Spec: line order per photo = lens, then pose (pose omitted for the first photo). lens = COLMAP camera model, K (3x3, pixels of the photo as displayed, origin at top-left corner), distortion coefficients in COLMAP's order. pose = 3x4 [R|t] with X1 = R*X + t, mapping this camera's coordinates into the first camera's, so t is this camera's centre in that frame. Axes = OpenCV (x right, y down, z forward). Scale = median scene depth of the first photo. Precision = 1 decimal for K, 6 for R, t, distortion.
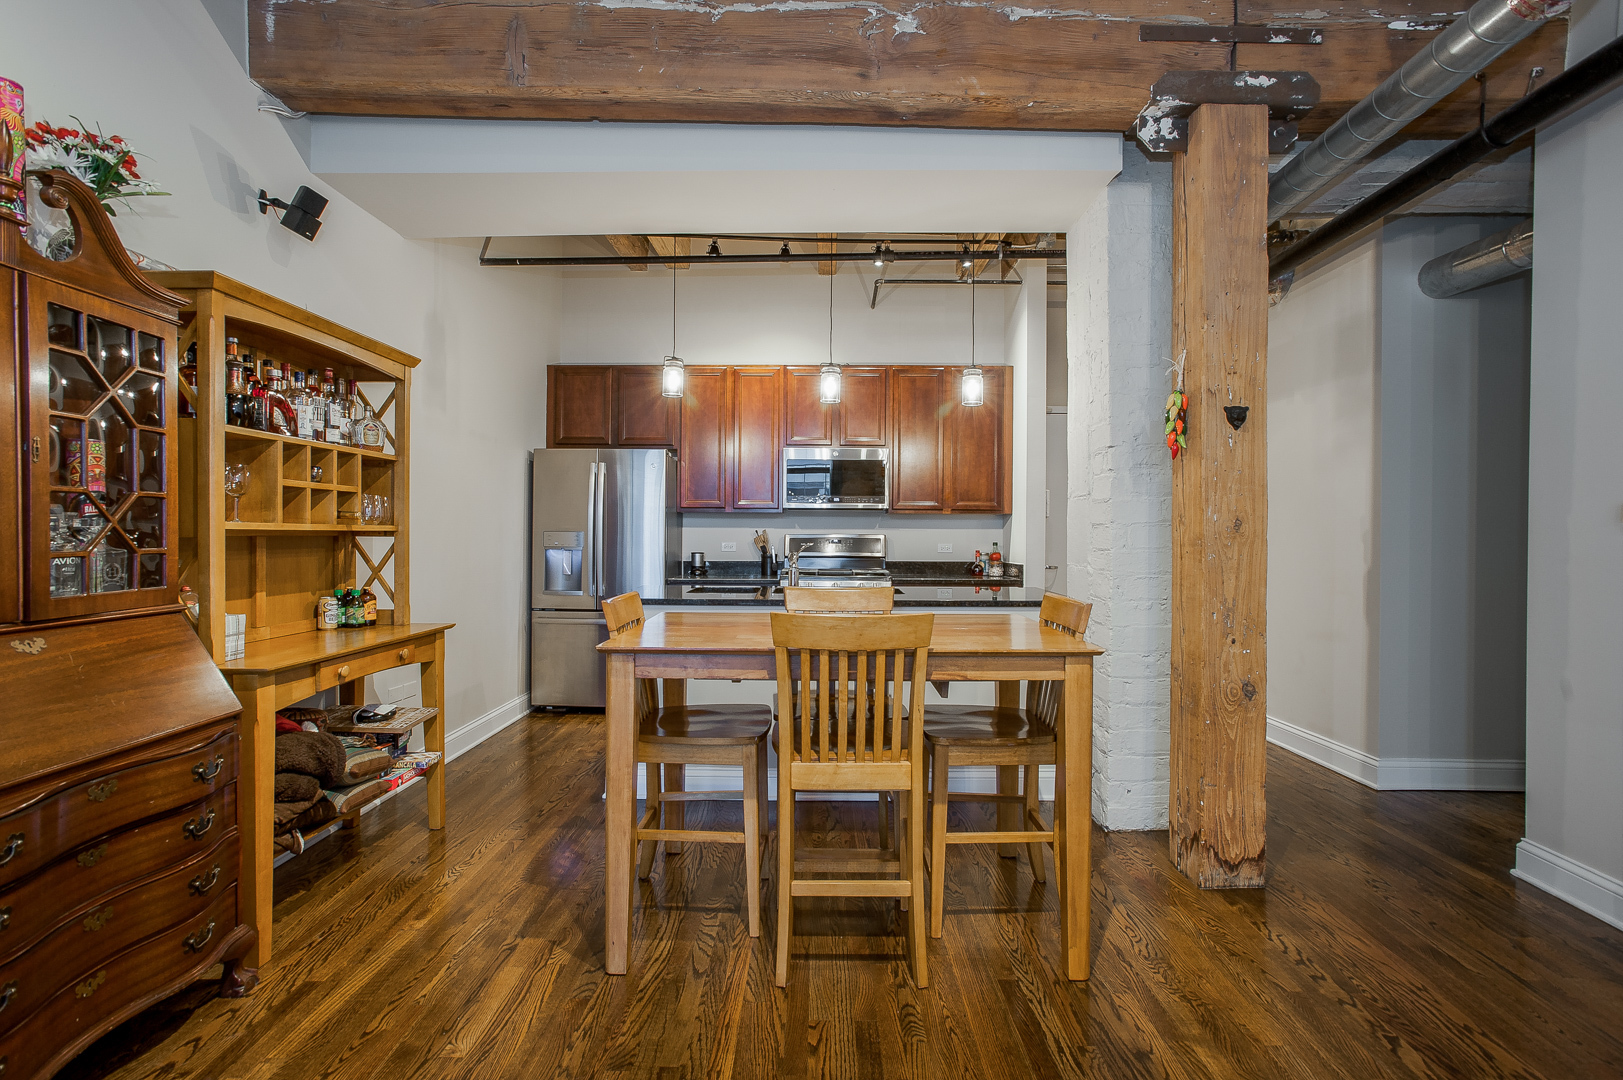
lens RADIAL K [[785.0, 0, 804.8], [0, 785.0, 538.0], [0, 0, 1]] dist [-0.025696, 0.012625]
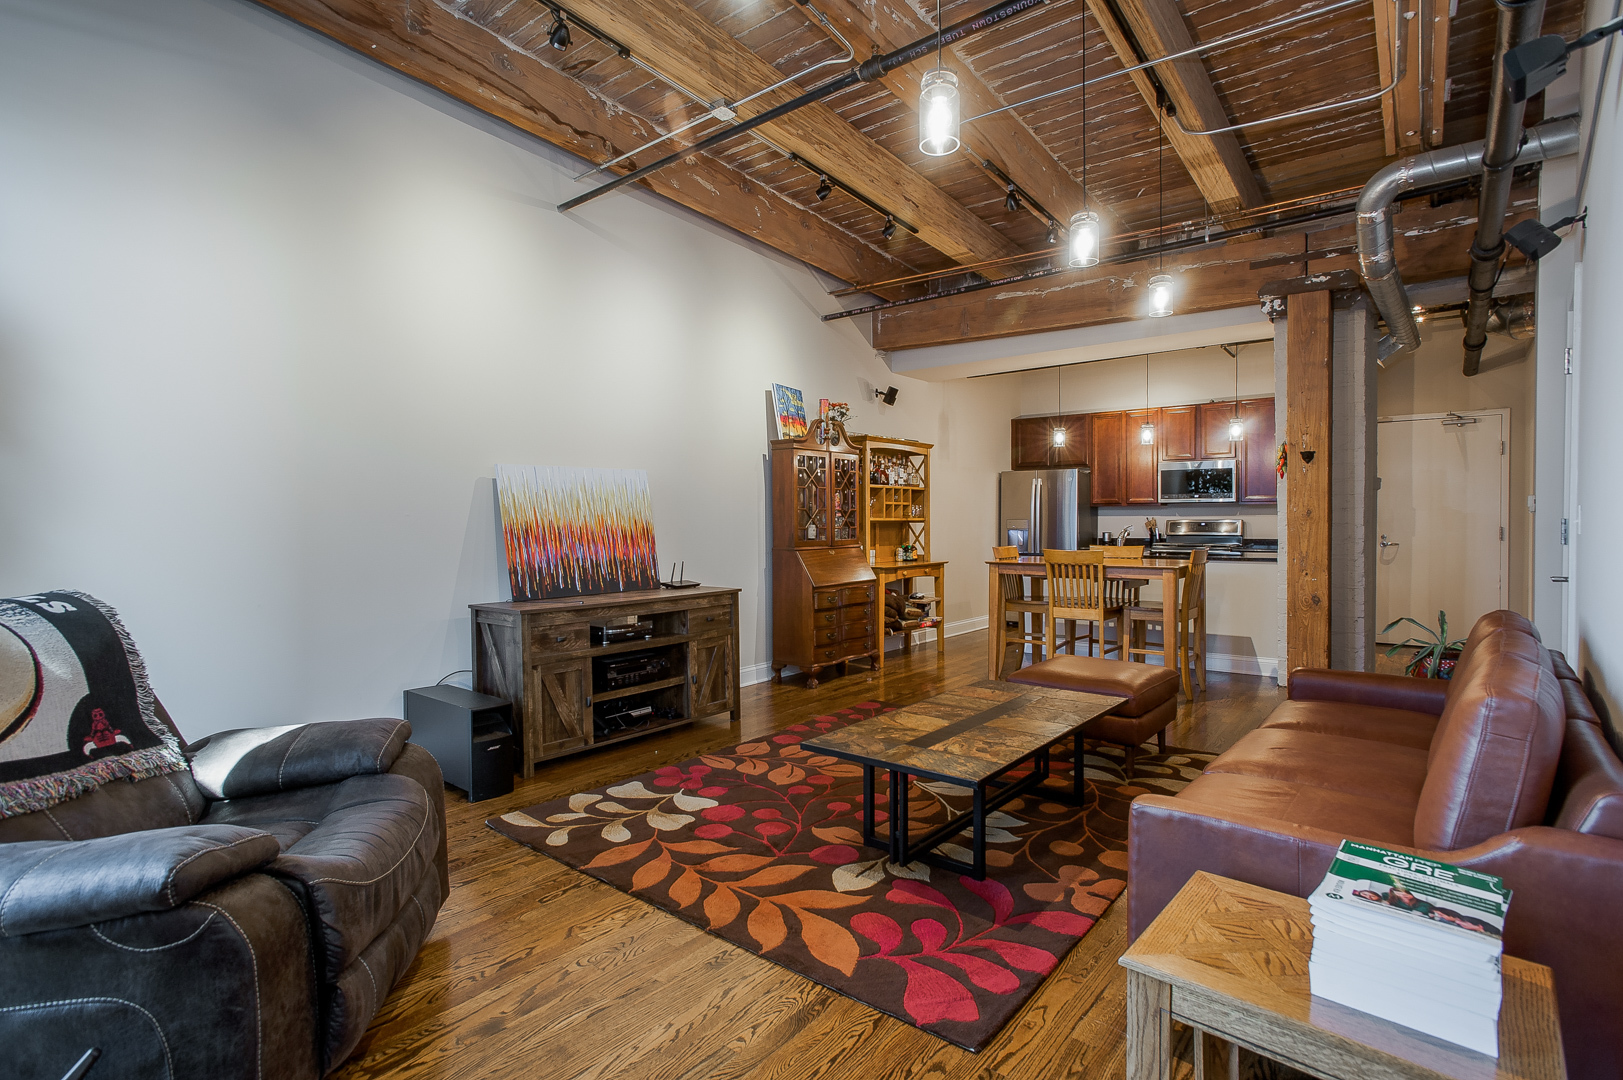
lens RADIAL K [[785.0, 0, 810.8], [0, 785.0, 527.0], [0, 0, 1]] dist [-0.025696, 0.012625]
pose [[0.794075, -0.004245, -0.607805, 0.670724], [0.005159, 0.999987, -0.000243, 0.010327], [0.607798, -0.002943, 0.794086, -1.136709]]
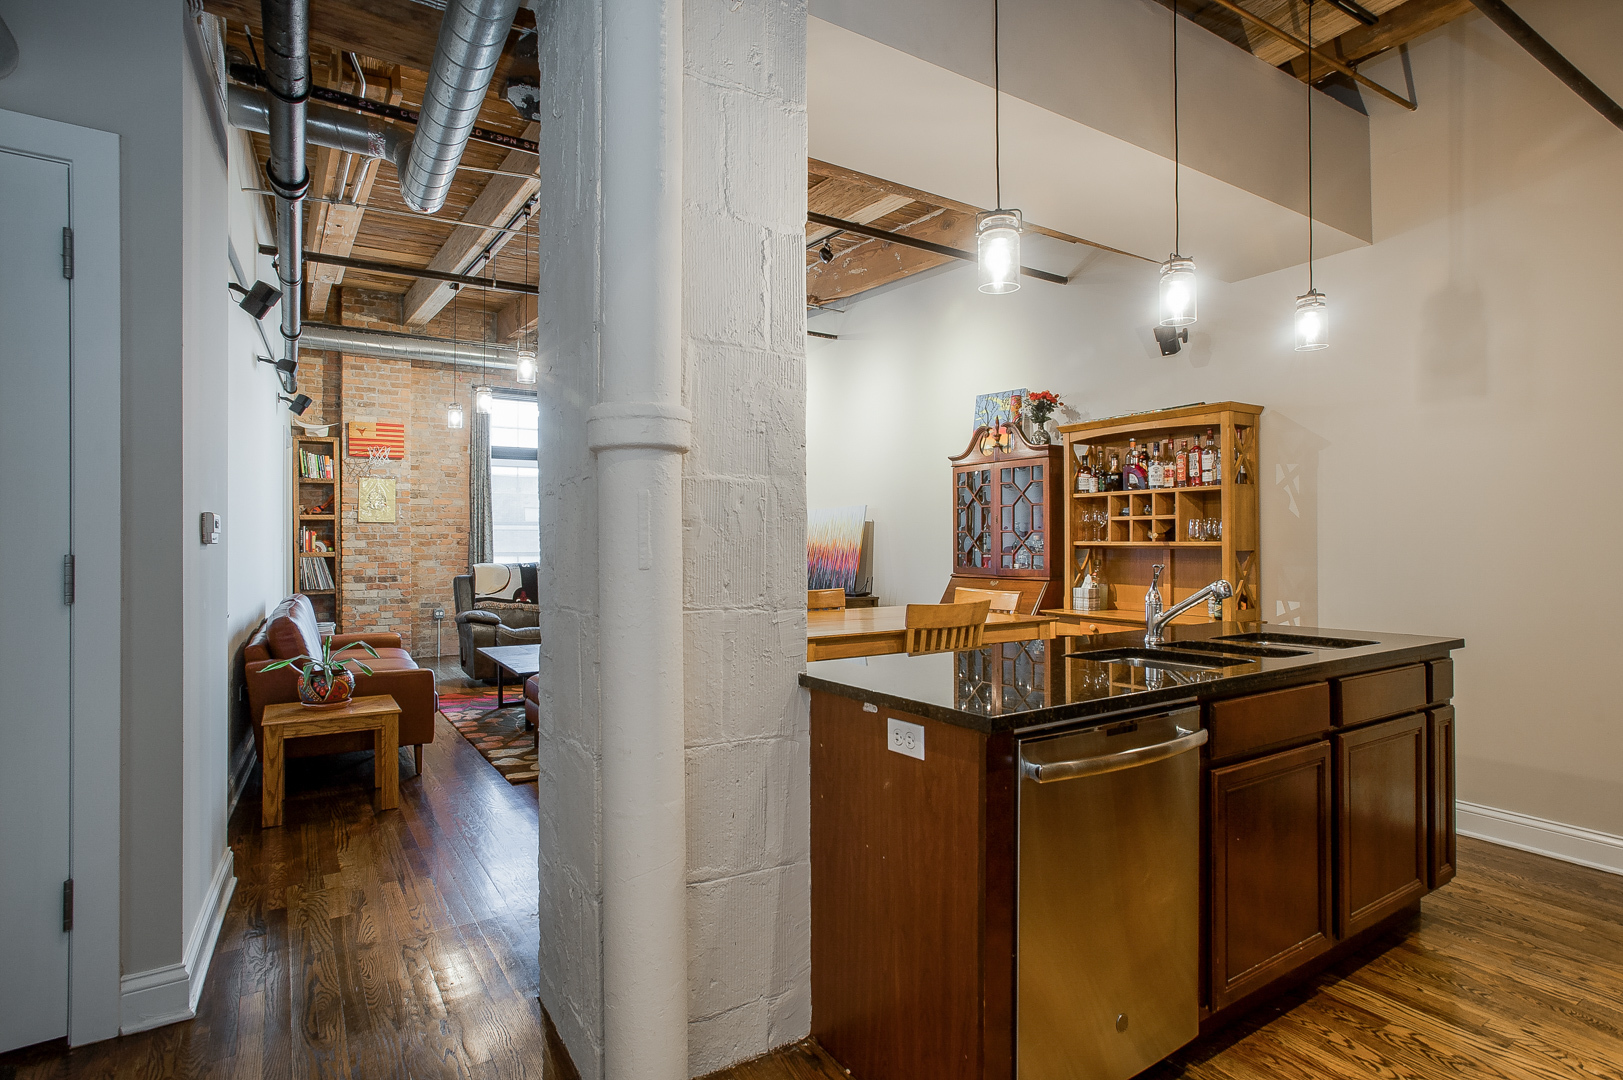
lens RADIAL K [[851.7, 0, 799.6], [0, 851.7, 540.5], [0, 0, 1]] dist [-0.026655, 0.001637]
pose [[-0.838200, -0.002083, -0.545360, 0.818903], [-0.003704, 0.999991, 0.001873, -0.017662], [0.545351, 0.003590, -0.838200, 1.895349]]
